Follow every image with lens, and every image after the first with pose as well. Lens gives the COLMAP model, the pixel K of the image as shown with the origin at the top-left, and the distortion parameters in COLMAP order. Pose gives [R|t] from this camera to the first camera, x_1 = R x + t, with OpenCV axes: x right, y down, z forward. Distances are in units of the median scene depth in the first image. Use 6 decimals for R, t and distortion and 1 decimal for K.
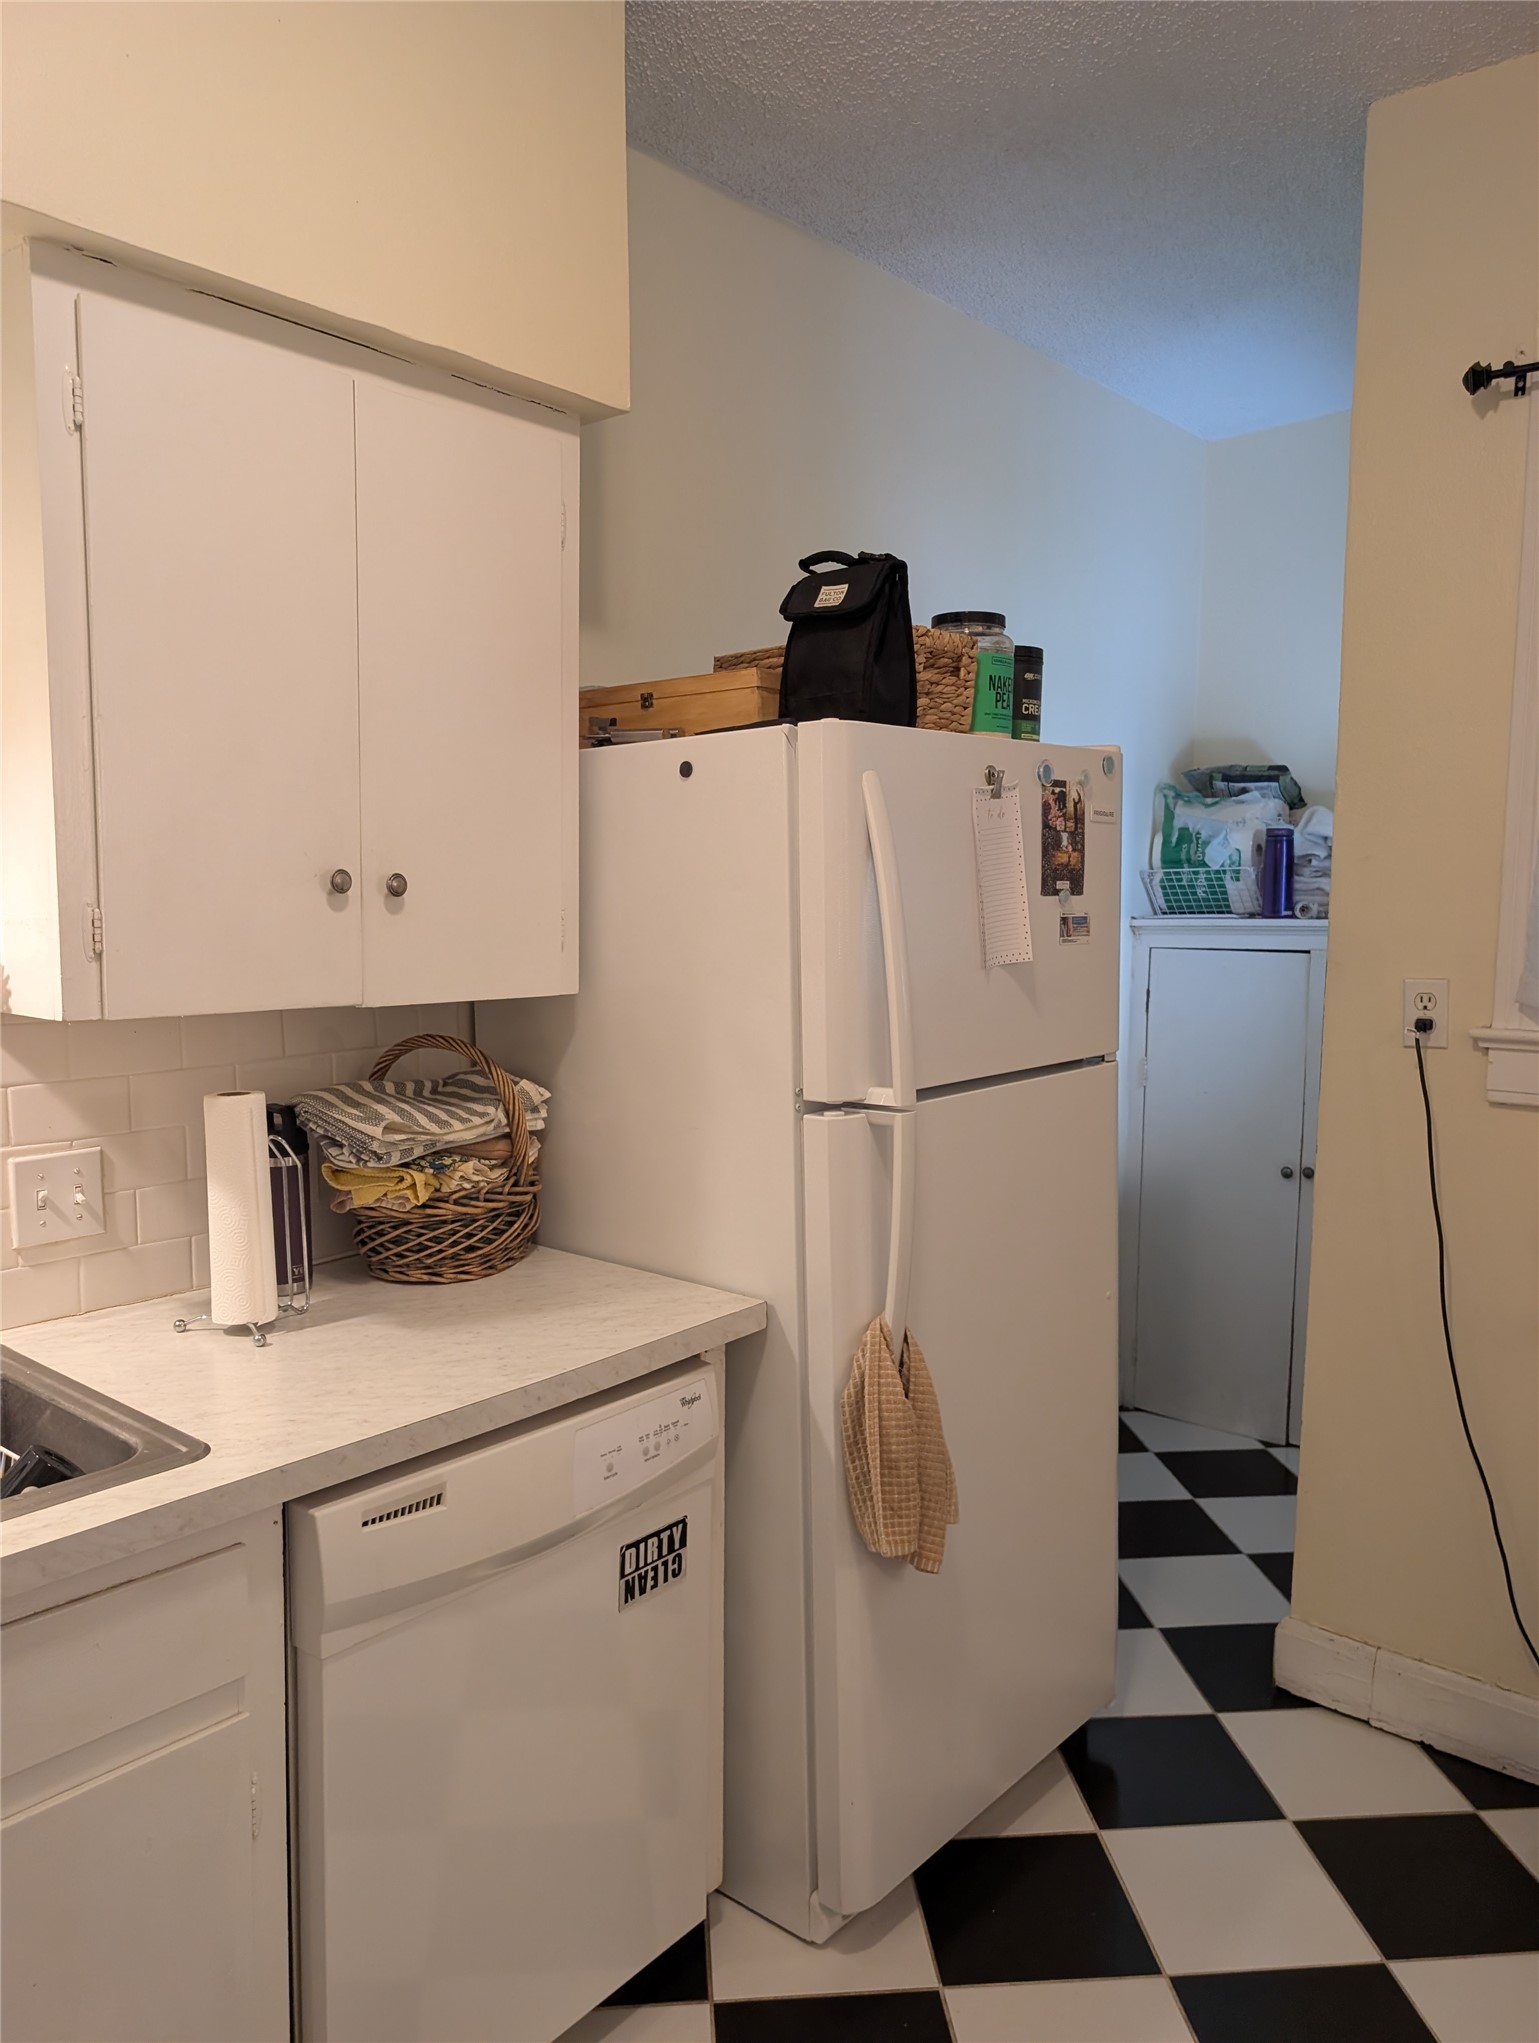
lens RADIAL K [[1465.8, 0, 766.3], [0, 1465.8, 1061.7], [0, 0, 1]] dist [-0.005072, -0.001872]
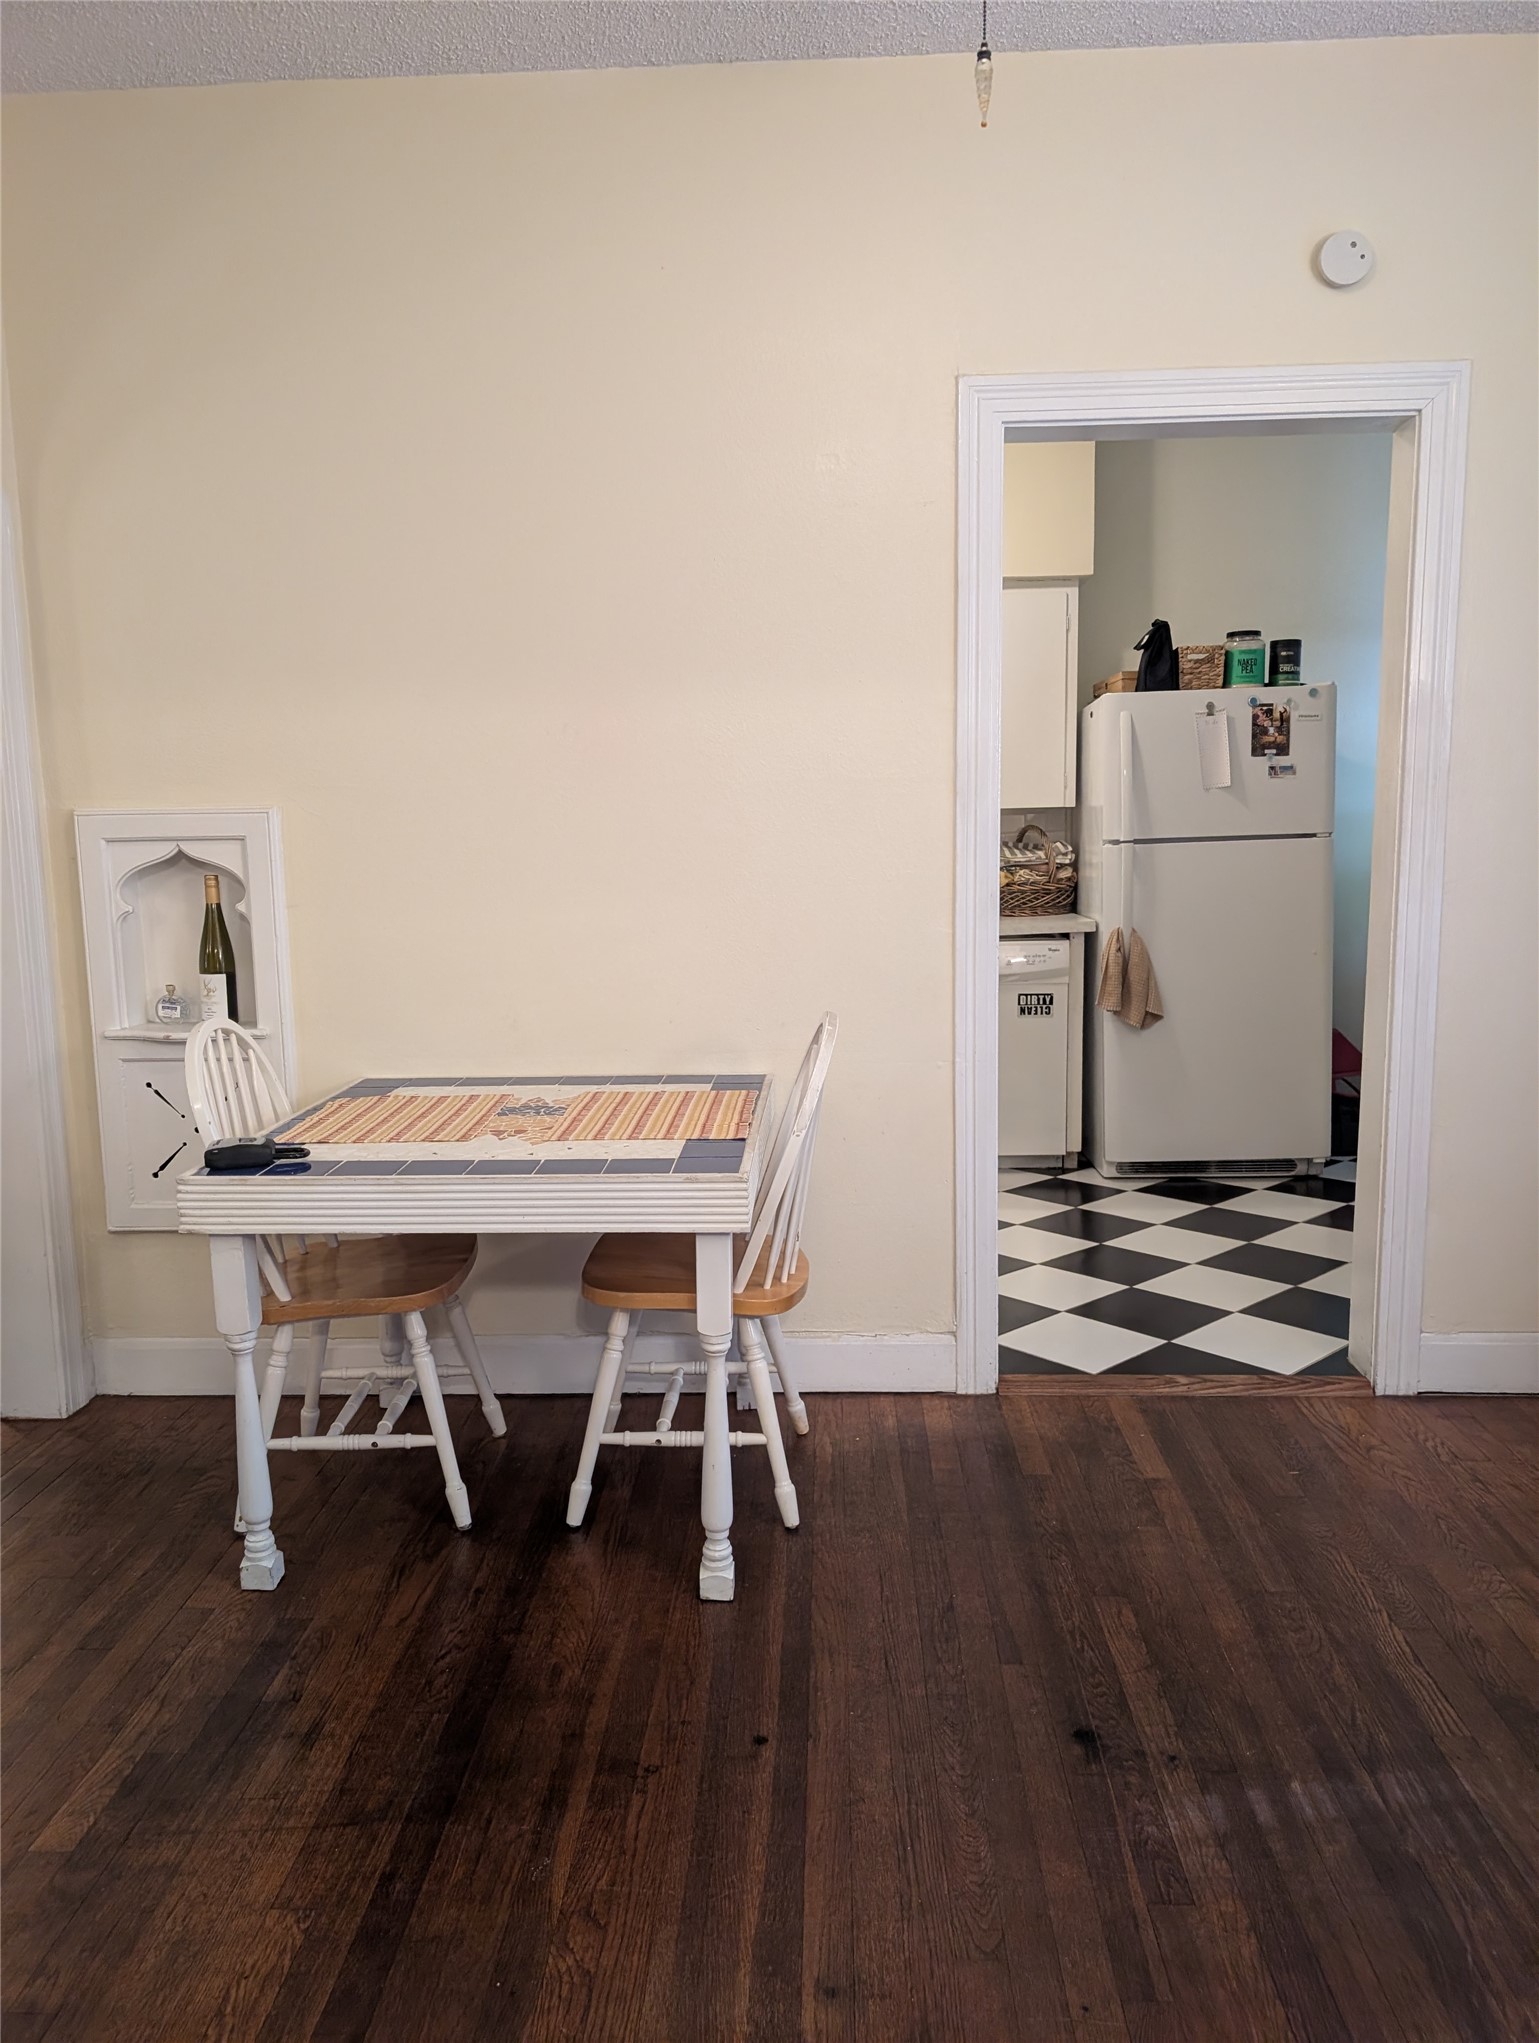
lens RADIAL K [[1465.8, 0, 766.3], [0, 1465.8, 1061.7], [0, 0, 1]] dist [-0.005072, -0.001872]
pose [[0.621831, 0.097249, -0.777090, 1.517235], [-0.067573, 0.995222, 0.070475, 0.243339], [0.780230, 0.008687, 0.625432, -0.975067]]
